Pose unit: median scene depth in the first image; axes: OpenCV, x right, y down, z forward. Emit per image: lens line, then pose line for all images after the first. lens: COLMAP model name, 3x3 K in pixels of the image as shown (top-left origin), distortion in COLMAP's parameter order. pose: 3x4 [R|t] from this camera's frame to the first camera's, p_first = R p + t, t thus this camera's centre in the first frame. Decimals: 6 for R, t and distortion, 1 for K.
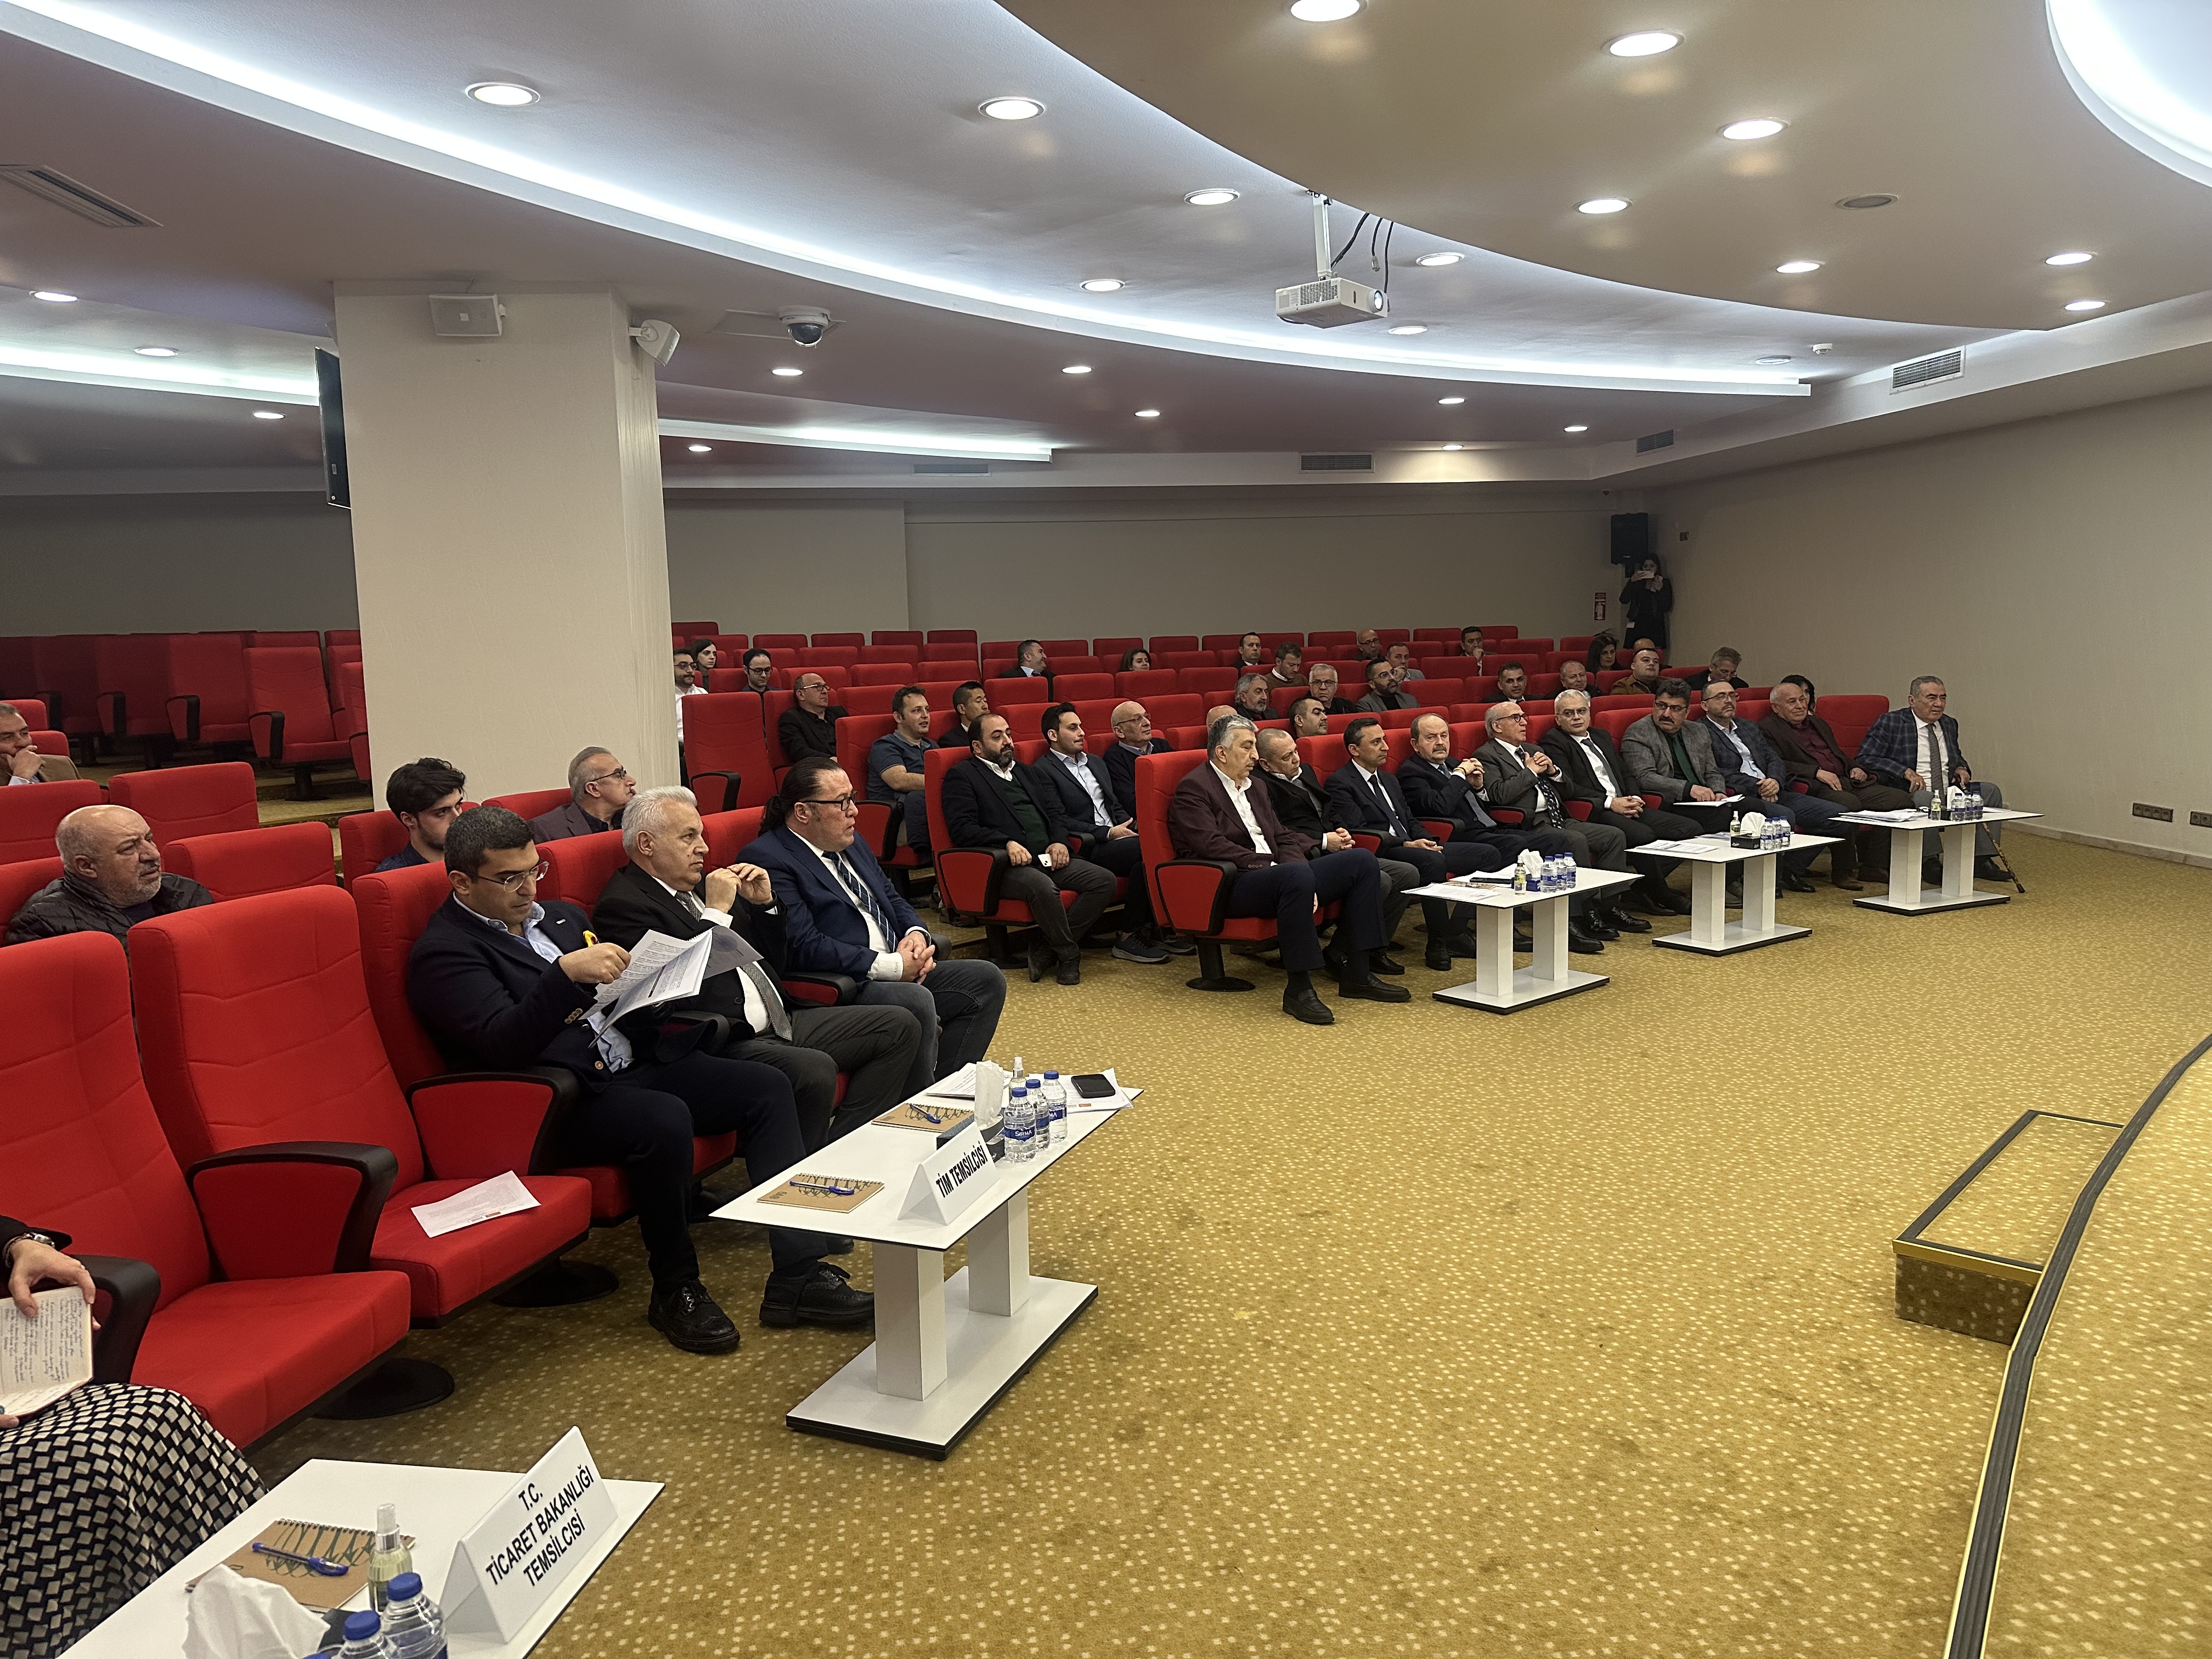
lens RADIAL K [[1539.3, 0, 1098.0], [0, 1539.3, 819.9], [0, 0, 1]] dist [0.070996, -0.101134]
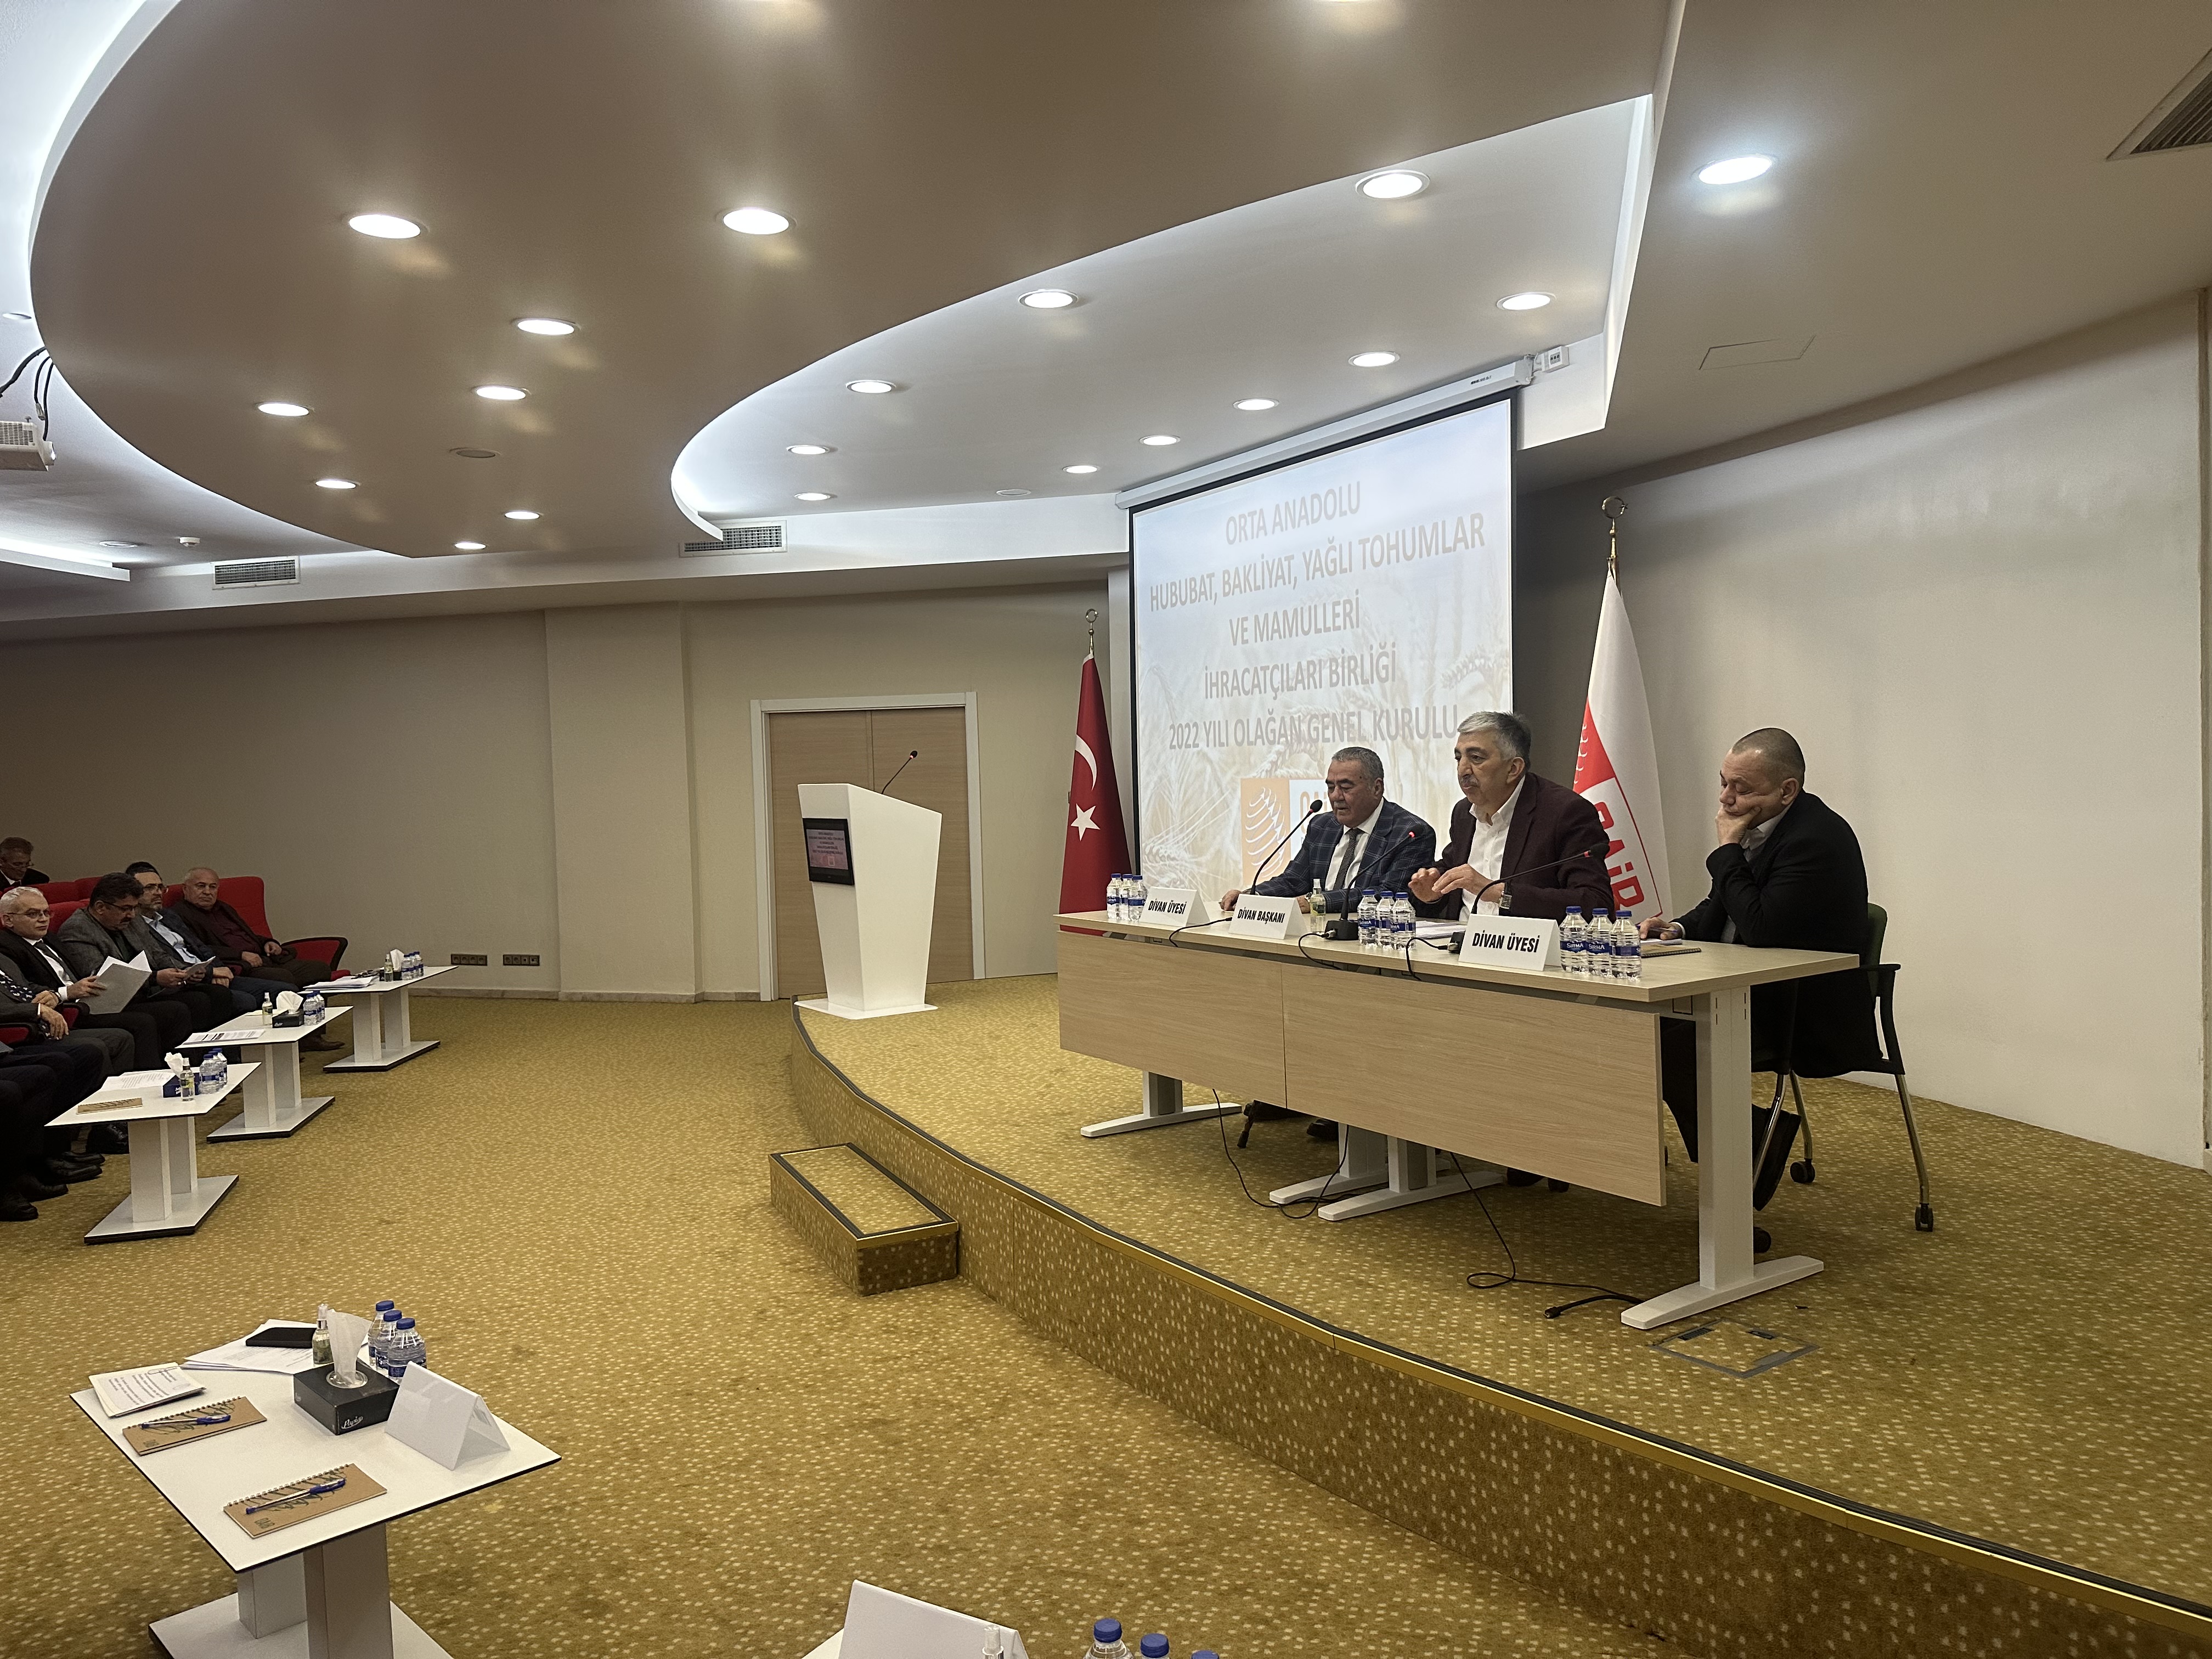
lens RADIAL K [[1539.3, 0, 1110.1], [0, 1539.3, 820.4], [0, 0, 1]] dist [0.070996, -0.101134]
pose [[0.383299, -0.024501, 0.923299, -0.364174], [0.132556, 0.990759, -0.028738, -0.017126], [-0.914063, 0.133404, 0.383005, 0.116502]]
